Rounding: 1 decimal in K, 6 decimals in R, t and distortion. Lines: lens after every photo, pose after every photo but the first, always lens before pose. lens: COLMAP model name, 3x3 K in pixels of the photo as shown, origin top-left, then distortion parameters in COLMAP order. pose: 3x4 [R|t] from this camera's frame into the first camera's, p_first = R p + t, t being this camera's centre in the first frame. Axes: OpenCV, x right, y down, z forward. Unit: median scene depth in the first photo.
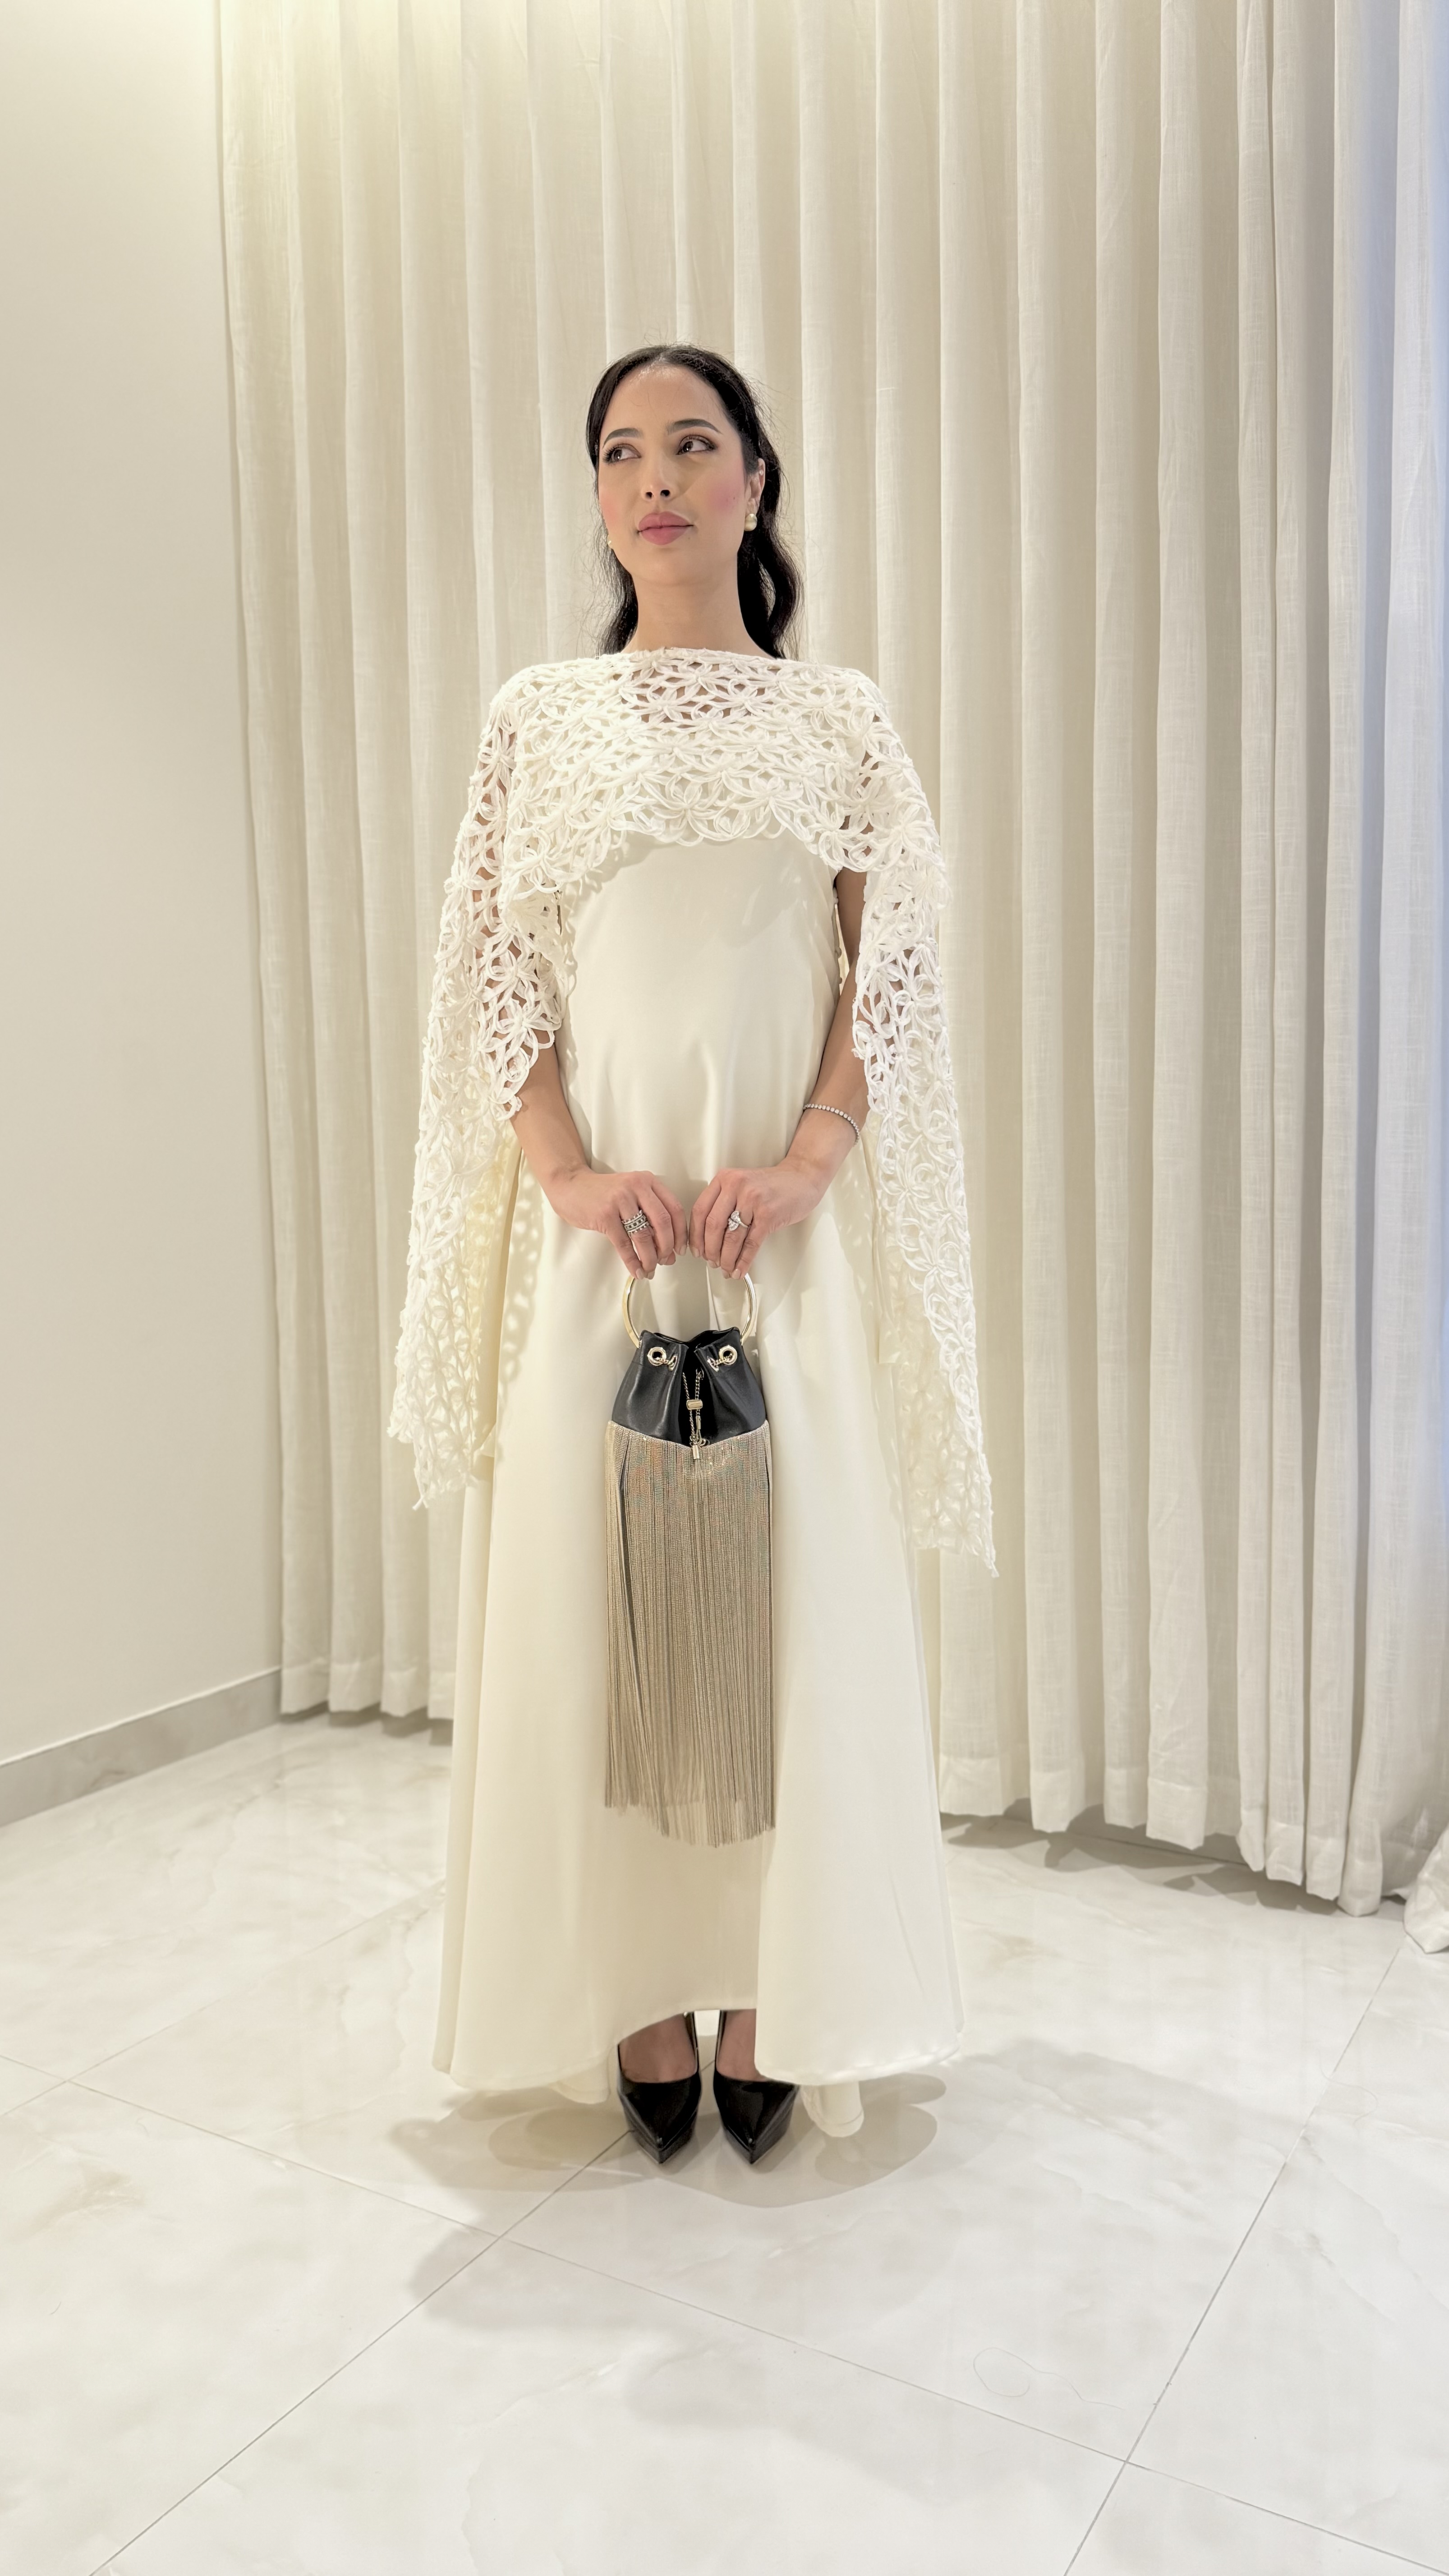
lens RADIAL K [[1849.5, 0, 707.9], [0, 1849.5, 1279.5], [0, 0, 1]] dist [0.015594, -0.047759]
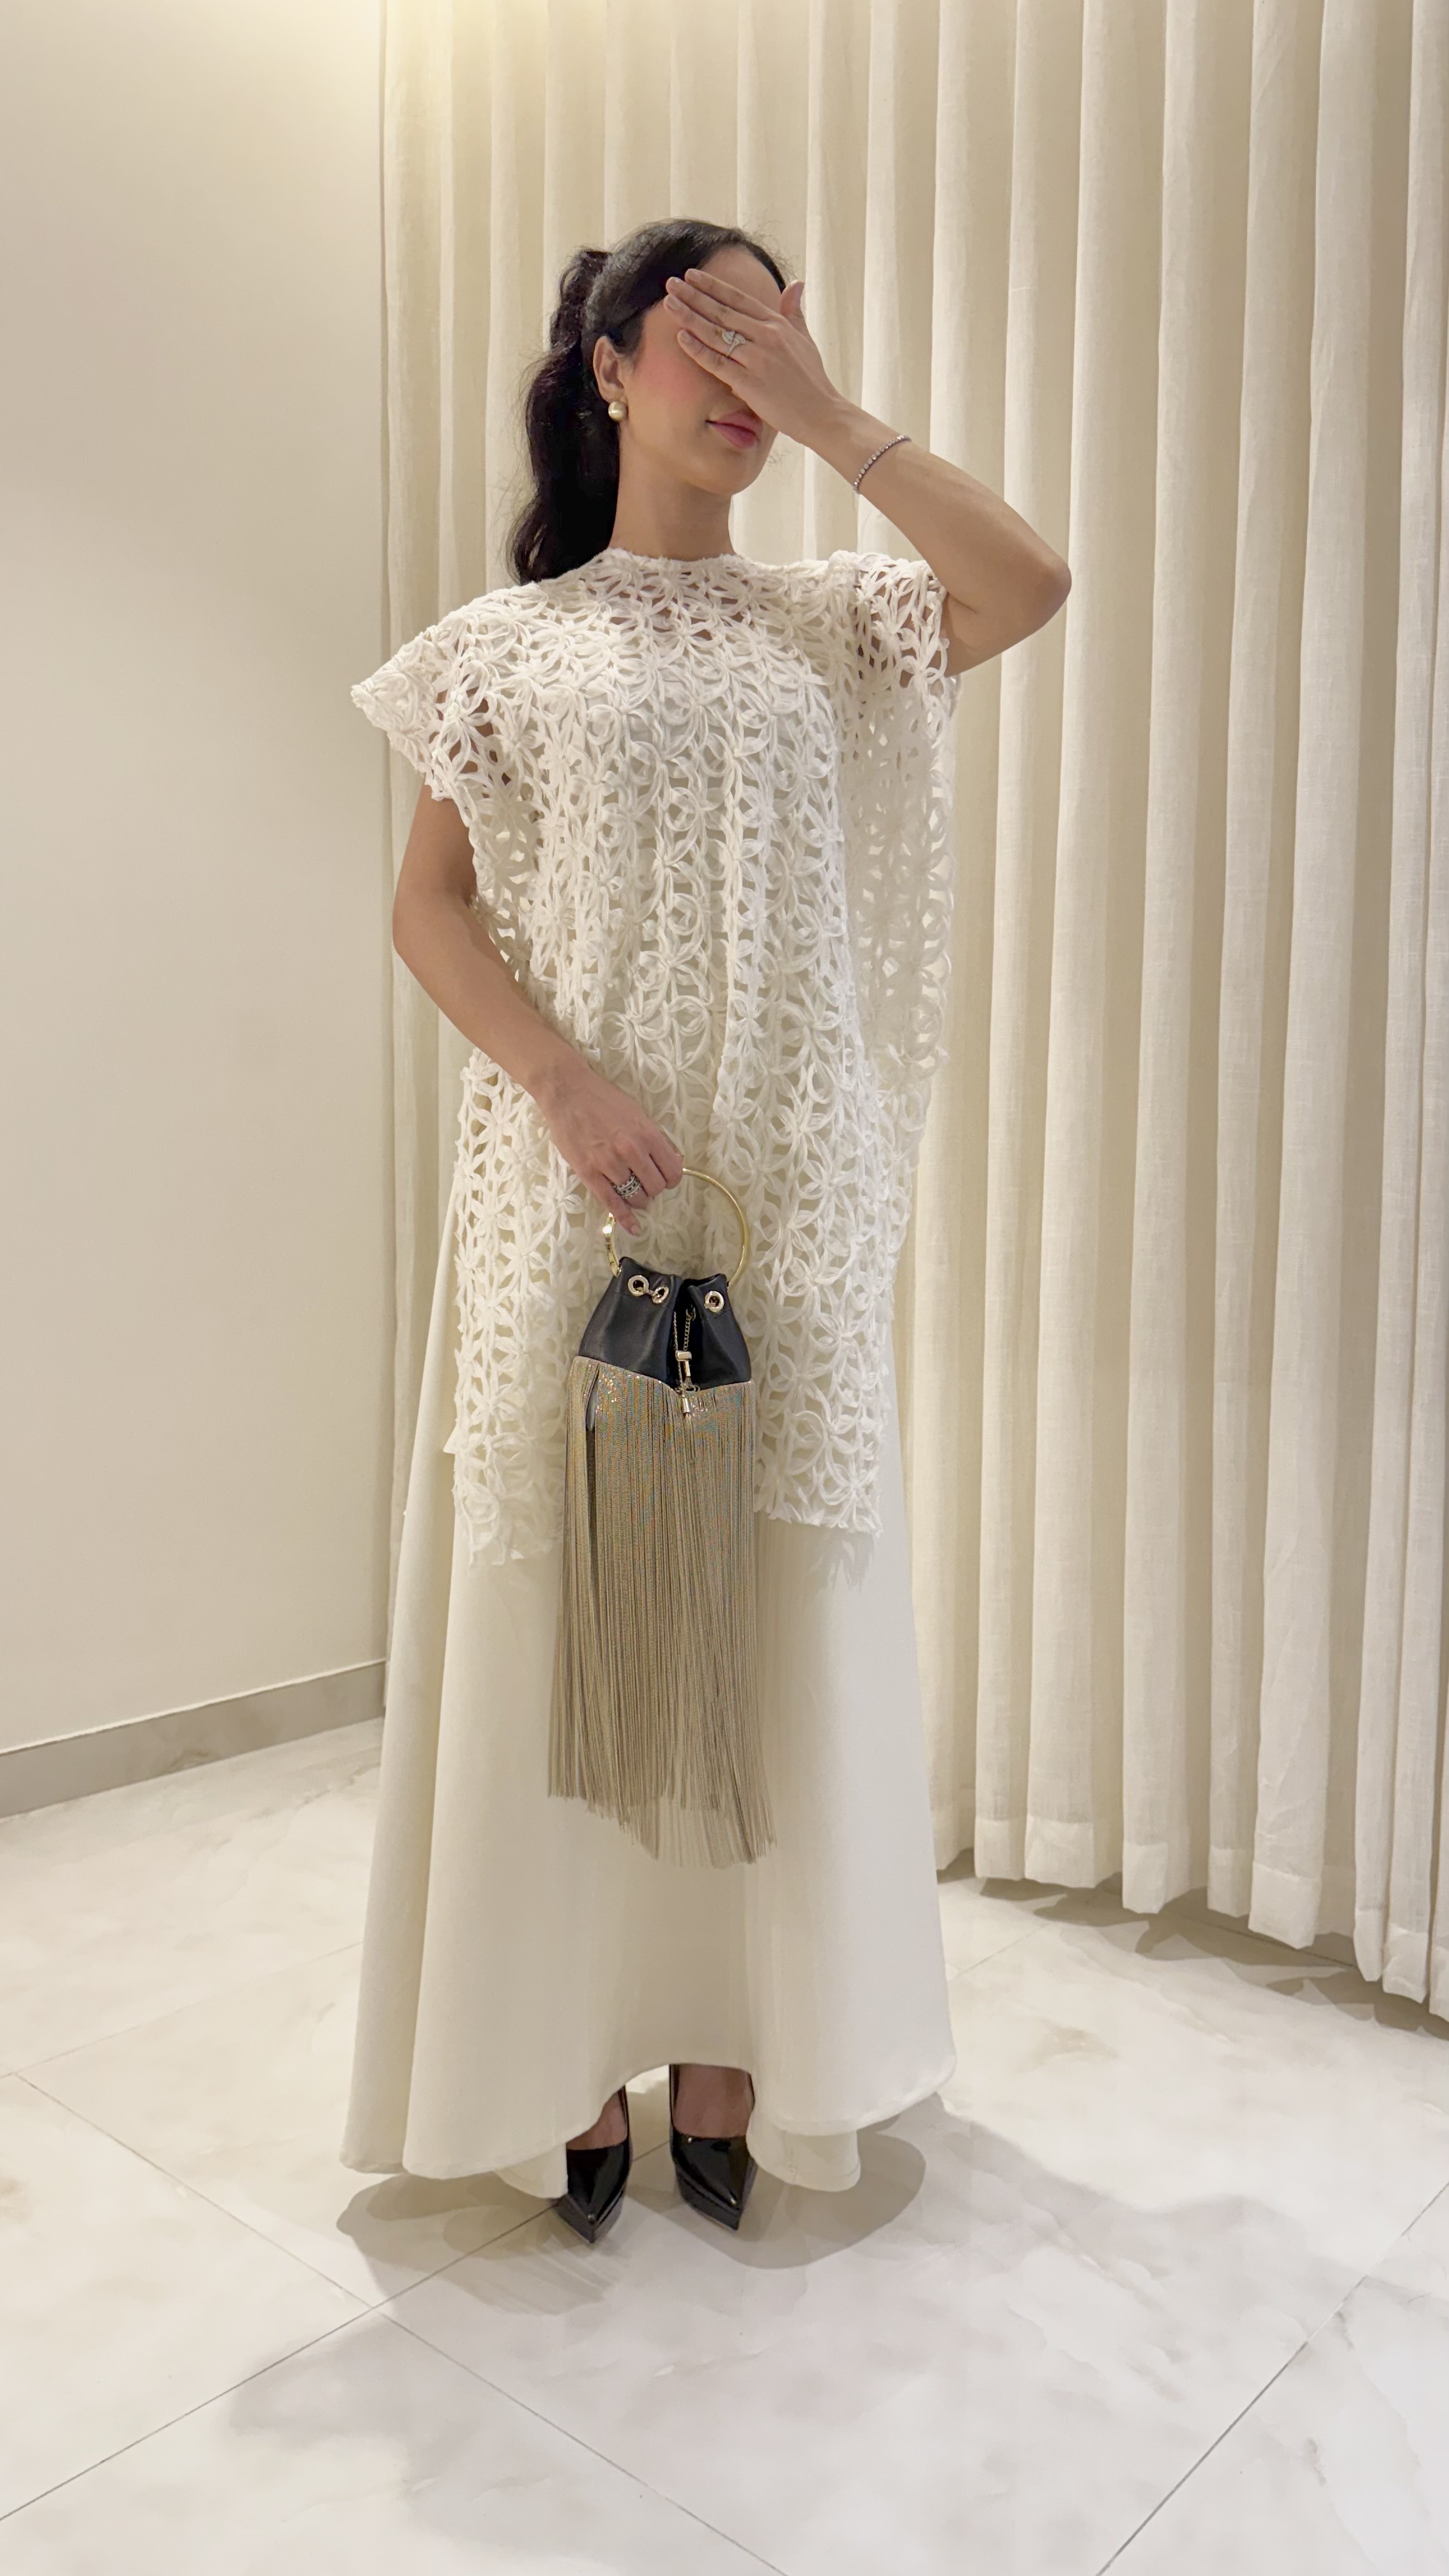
lens RADIAL K [[1849.5, 0, 712.3], [0, 1849.5, 1278.6], [0, 0, 1]] dist [0.015594, -0.047759]
pose [[0.983997, 0.040348, -0.173555, 0.128772], [-0.042481, 0.999060, -0.008593, 0.014766], [0.173045, 0.015829, 0.984787, 0.098177]]
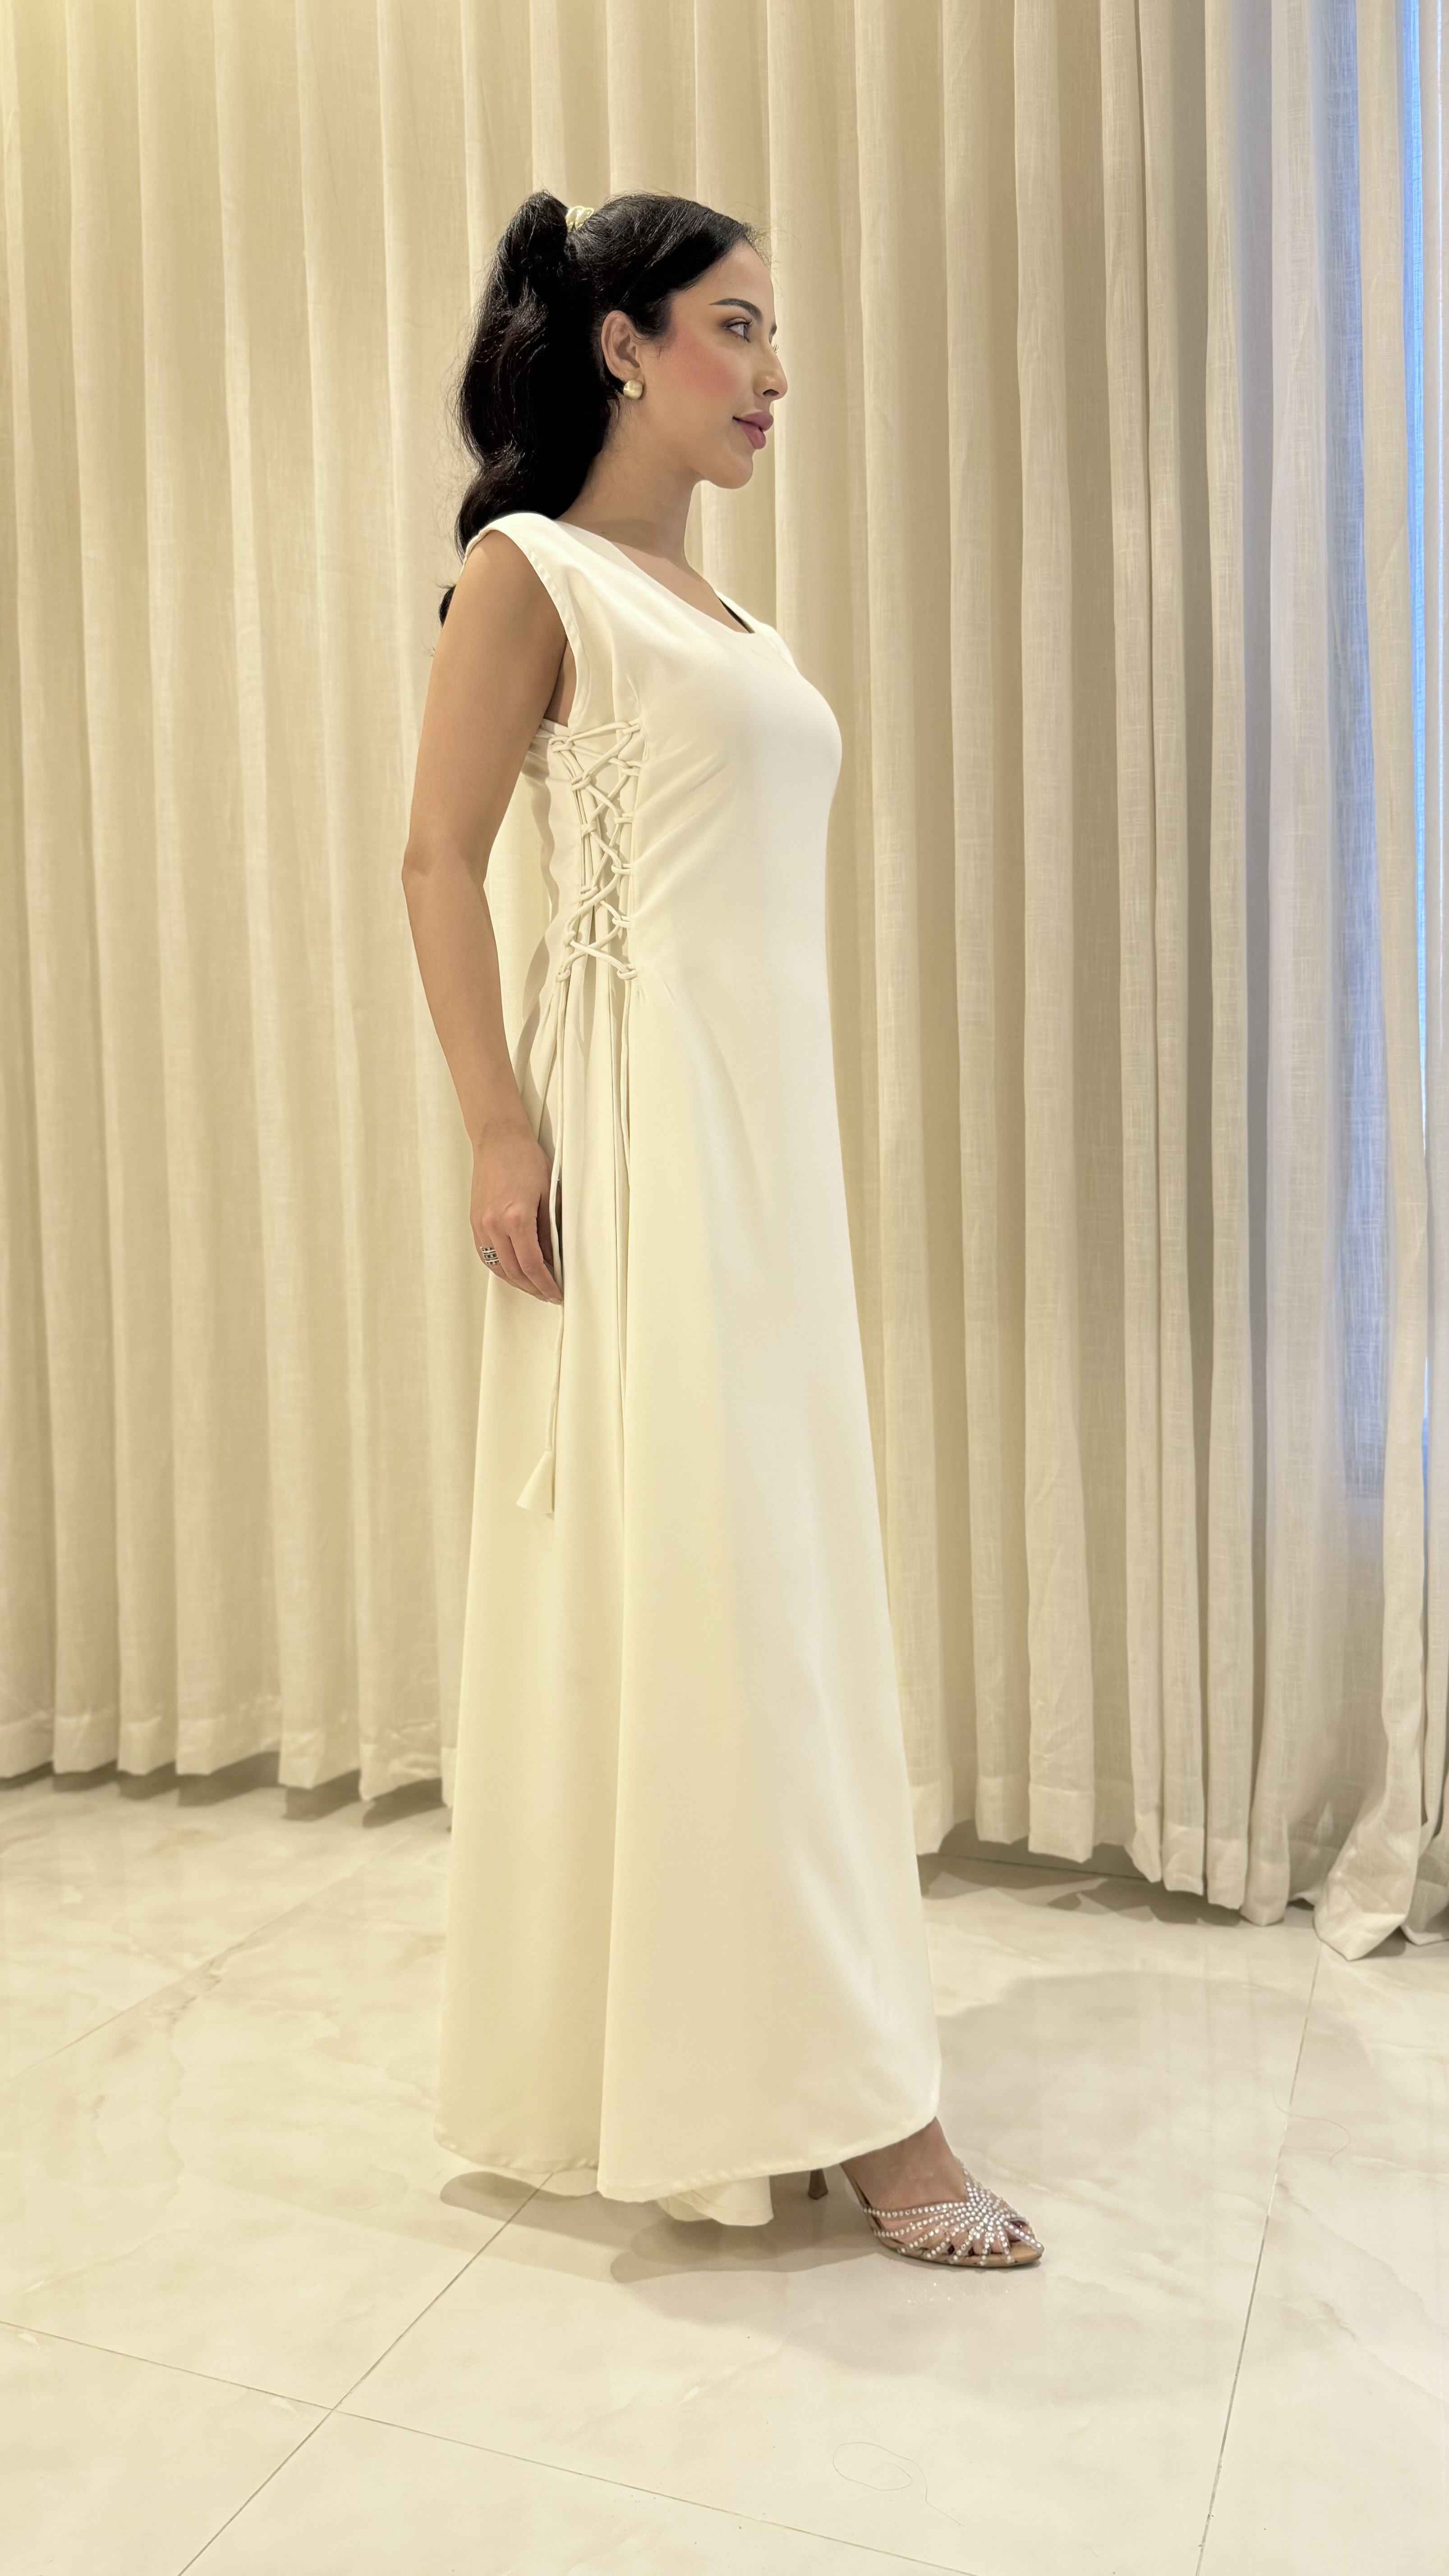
lens RADIAL K [[1849.5, 0, 723.0], [0, 1849.5, 1275.5], [0, 0, 1]] dist [0.015594, -0.047759]
pose [[0.986390, -0.011561, 0.164018, -0.051300], [0.016888, 0.999373, -0.031119, 0.049556], [-0.163555, 0.033465, 0.985966, 0.138402]]
